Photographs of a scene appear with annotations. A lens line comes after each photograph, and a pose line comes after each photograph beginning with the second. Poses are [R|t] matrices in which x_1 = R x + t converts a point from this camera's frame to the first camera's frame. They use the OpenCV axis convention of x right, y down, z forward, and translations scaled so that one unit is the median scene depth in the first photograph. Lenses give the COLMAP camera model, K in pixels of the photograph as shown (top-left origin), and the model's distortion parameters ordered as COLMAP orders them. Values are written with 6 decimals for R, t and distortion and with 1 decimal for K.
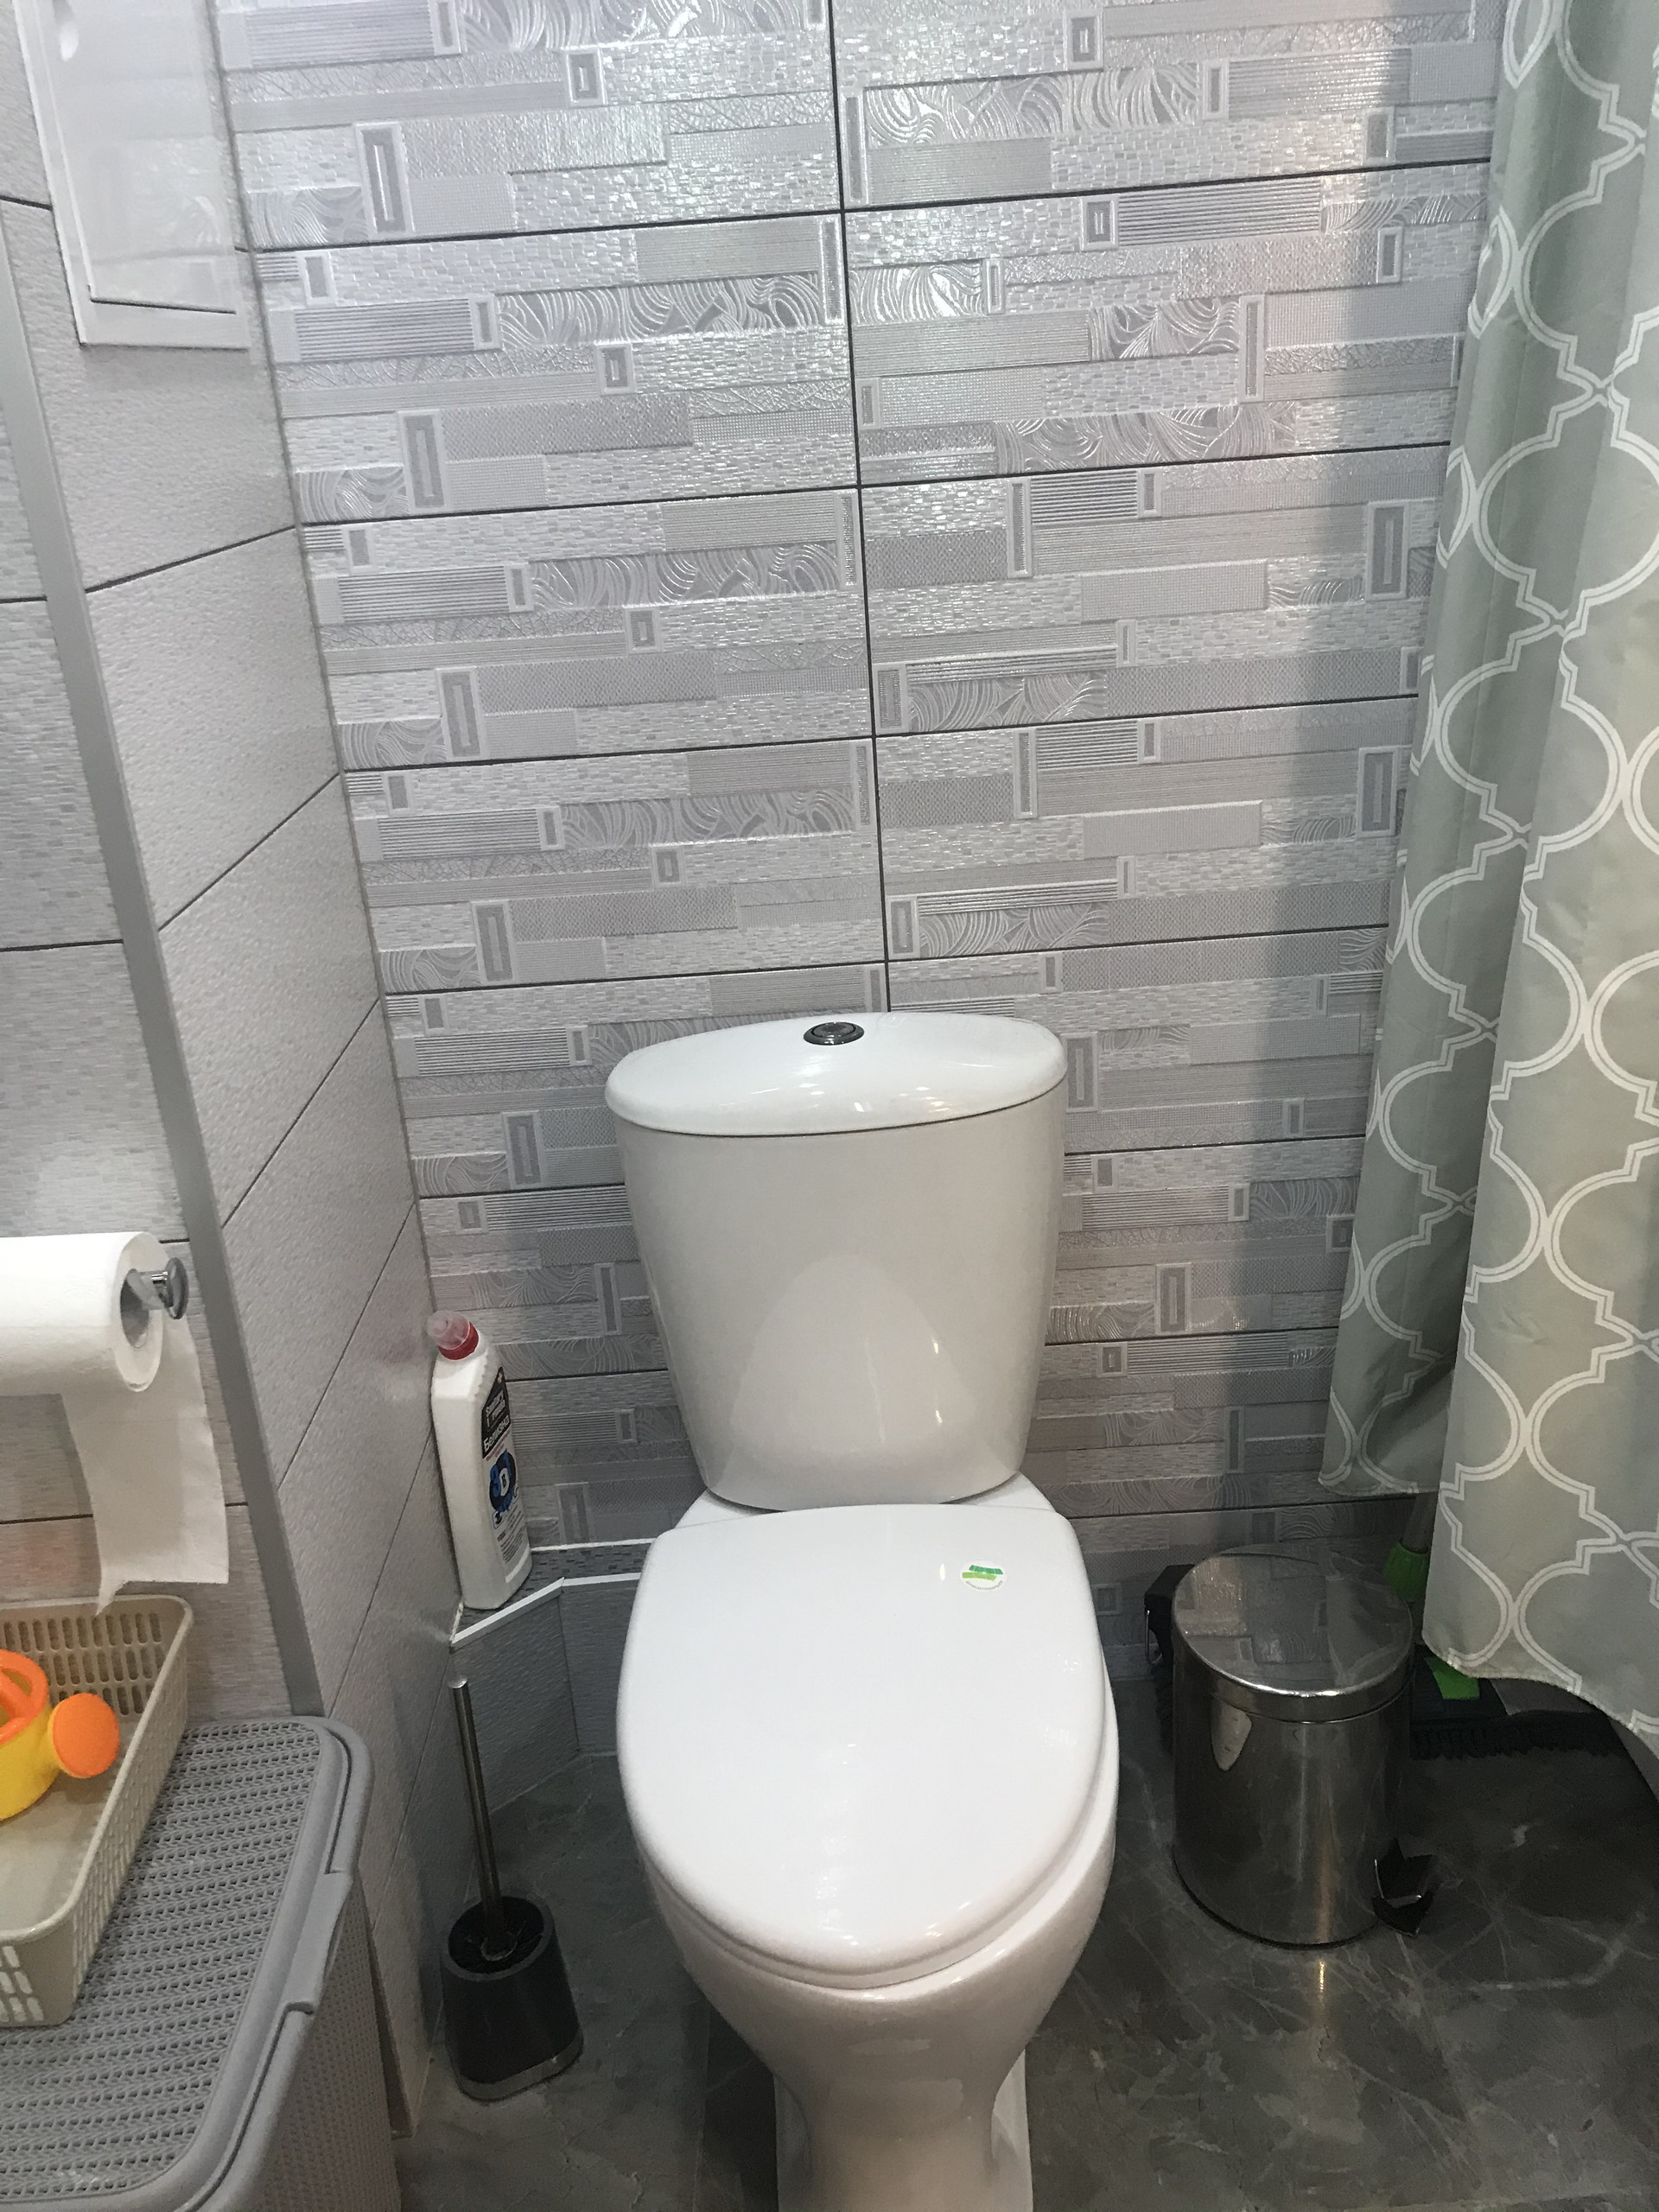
lens RADIAL K [[1812.9, 0, 831.4], [0, 1812.9, 1079.2], [0, 0, 1]] dist [0.010298, 0.000150]
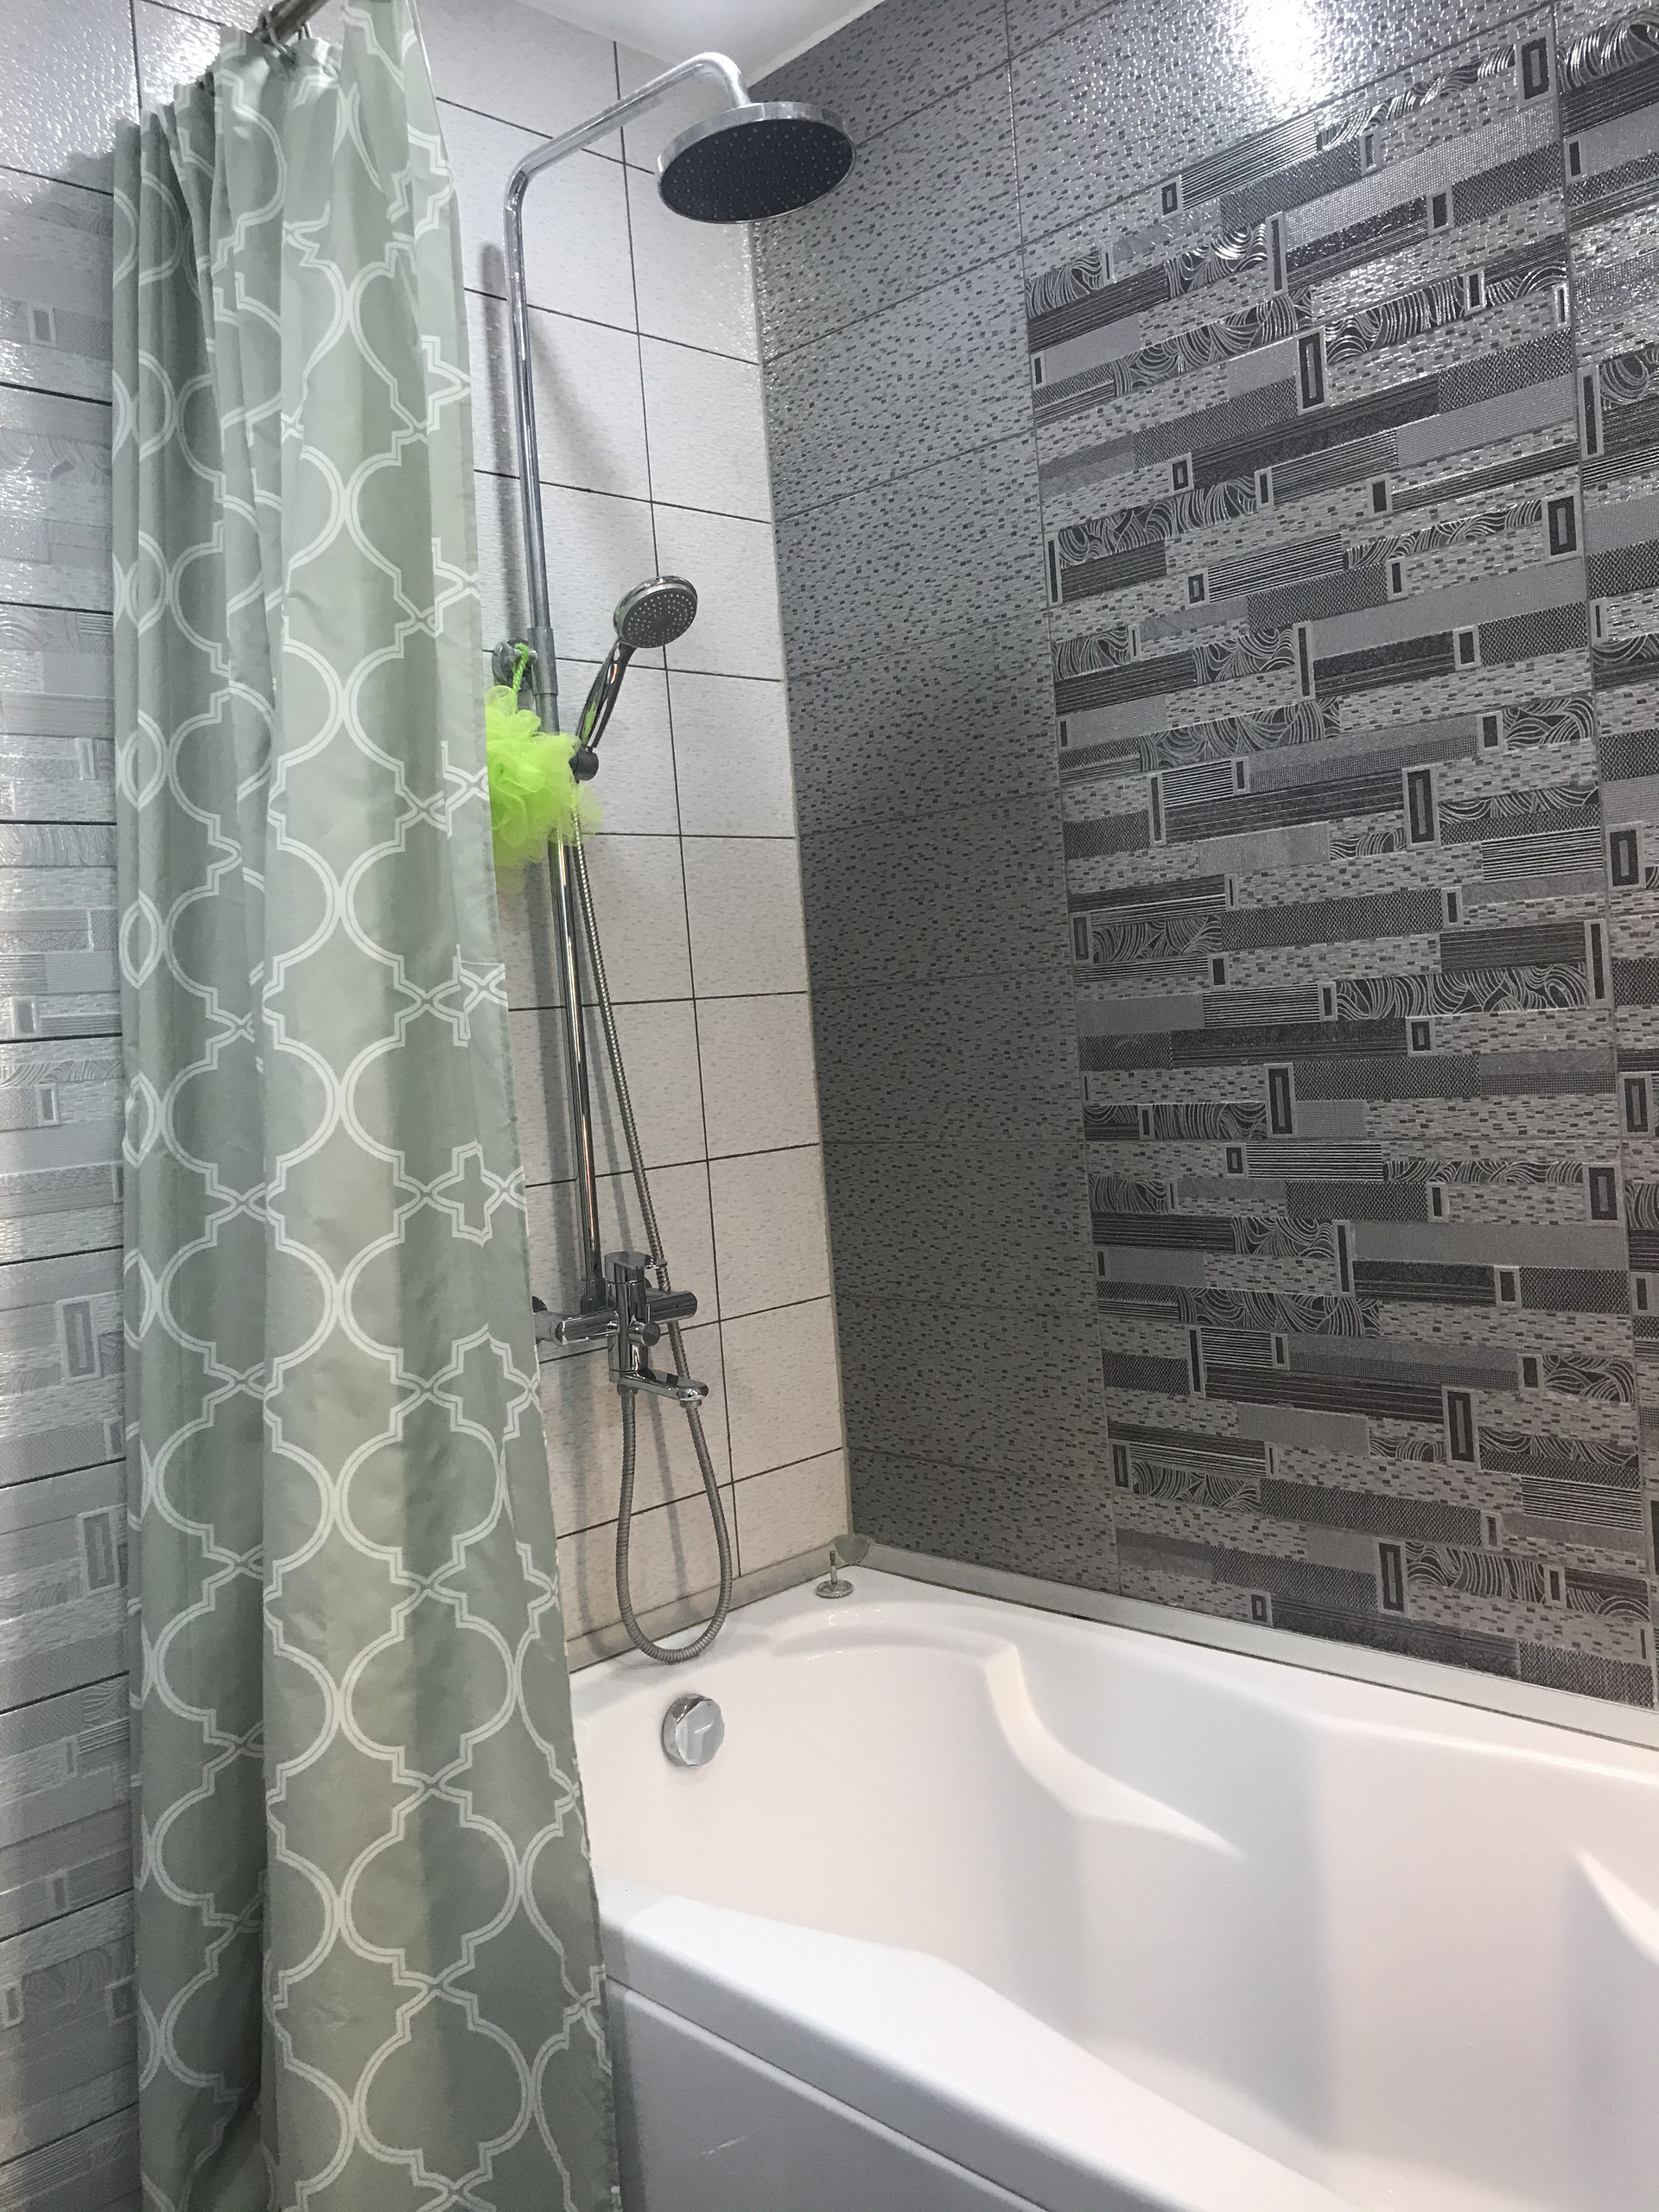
lens RADIAL K [[1812.9, 0, 831.4], [0, 1812.9, 1079.2], [0, 0, 1]] dist [0.010298, 0.000150]
pose [[0.727308, -0.012141, 0.686204, -0.139364], [0.277756, 0.919510, -0.278126, 0.007653], [-0.627594, 0.392880, 0.672139, -0.135131]]
